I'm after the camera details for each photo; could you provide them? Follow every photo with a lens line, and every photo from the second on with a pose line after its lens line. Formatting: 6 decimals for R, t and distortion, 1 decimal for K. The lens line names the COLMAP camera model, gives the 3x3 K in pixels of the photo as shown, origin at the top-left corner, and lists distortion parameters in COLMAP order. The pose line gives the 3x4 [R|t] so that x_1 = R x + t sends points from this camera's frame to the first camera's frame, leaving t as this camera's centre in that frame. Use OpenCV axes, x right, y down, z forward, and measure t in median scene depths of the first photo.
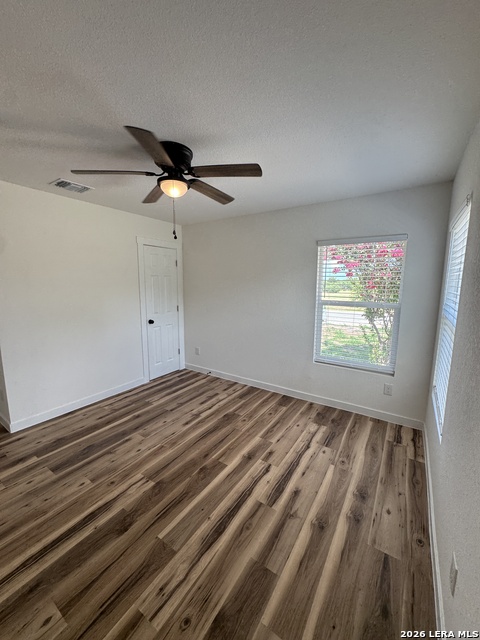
lens RADIAL K [[256.1, 0, 246.7], [0, 256.1, 321.3], [0, 0, 1]] dist [-0.004004, -0.000148]
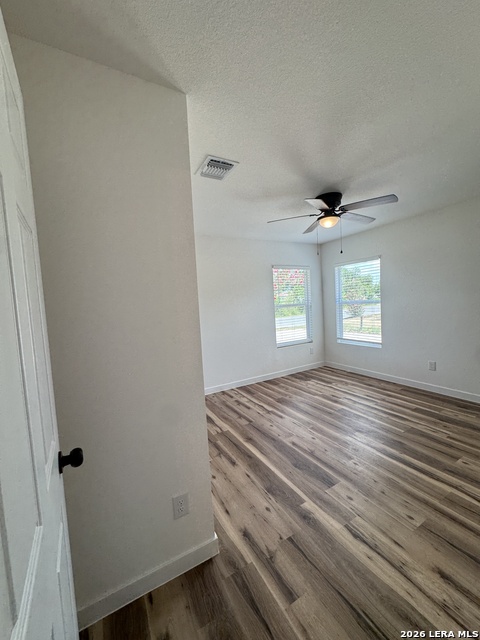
lens RADIAL K [[256.1, 0, 235.5], [0, 256.1, 321.8], [0, 0, 1]] dist [-0.004004, -0.000148]
pose [[0.465630, -0.100907, 0.879208, -1.249650], [0.196539, 0.980460, 0.008440, -0.049345], [-0.862880, 0.168869, 0.476363, 0.570539]]
